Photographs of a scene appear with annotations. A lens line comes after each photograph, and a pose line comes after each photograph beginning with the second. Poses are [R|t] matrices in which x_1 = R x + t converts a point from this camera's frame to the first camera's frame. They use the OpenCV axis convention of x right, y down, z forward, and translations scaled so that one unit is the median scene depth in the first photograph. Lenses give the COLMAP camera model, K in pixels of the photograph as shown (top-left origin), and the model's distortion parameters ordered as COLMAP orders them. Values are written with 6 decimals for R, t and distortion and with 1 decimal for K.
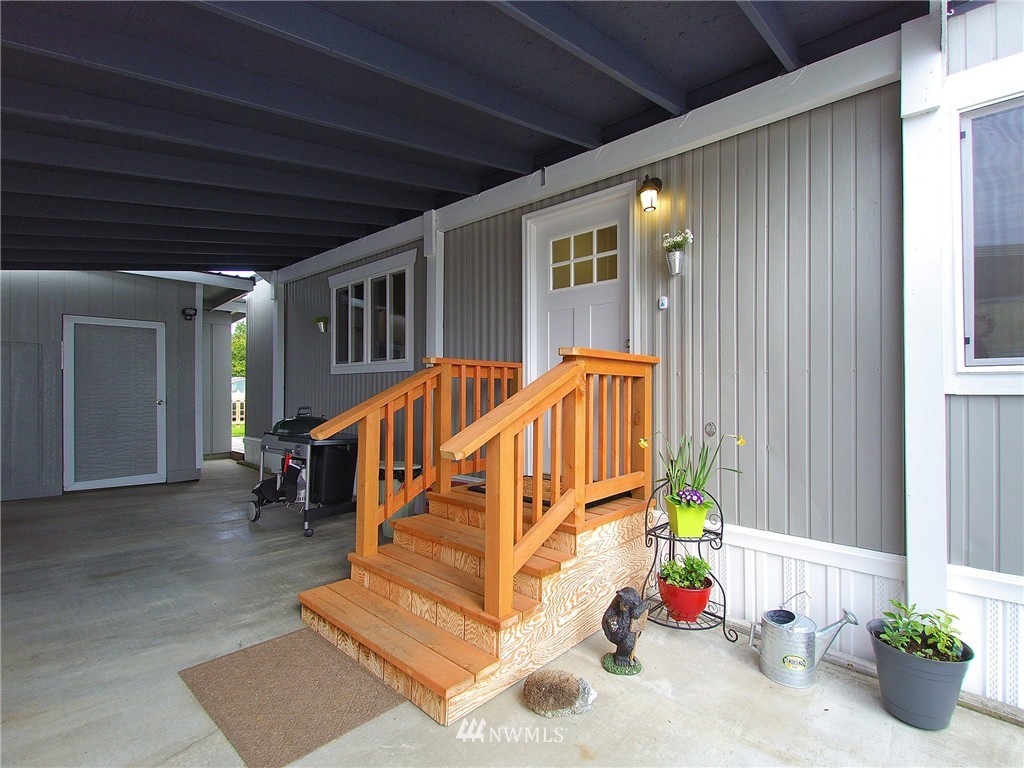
lens RADIAL K [[492.6, 0, 512.0], [0, 492.6, 384.0], [0, 0, 1]] dist [0.002463, 0.000070]
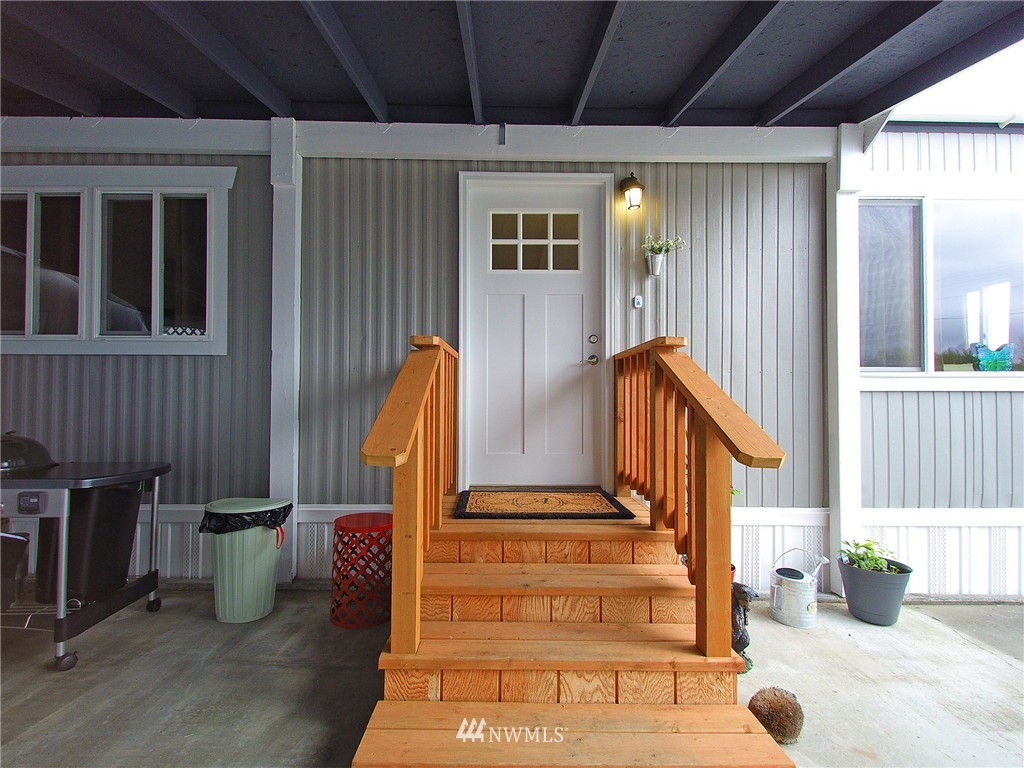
lens RADIAL K [[489.3, 0, 512.0], [0, 489.3, 384.0], [0, 0, 1]] dist [0.036062, -0.028439]
pose [[0.730310, 0.016332, 0.682921, -0.515346], [-0.012747, 0.999866, -0.010280, 0.018235], [-0.682997, -0.001197, 0.730420, 0.381973]]
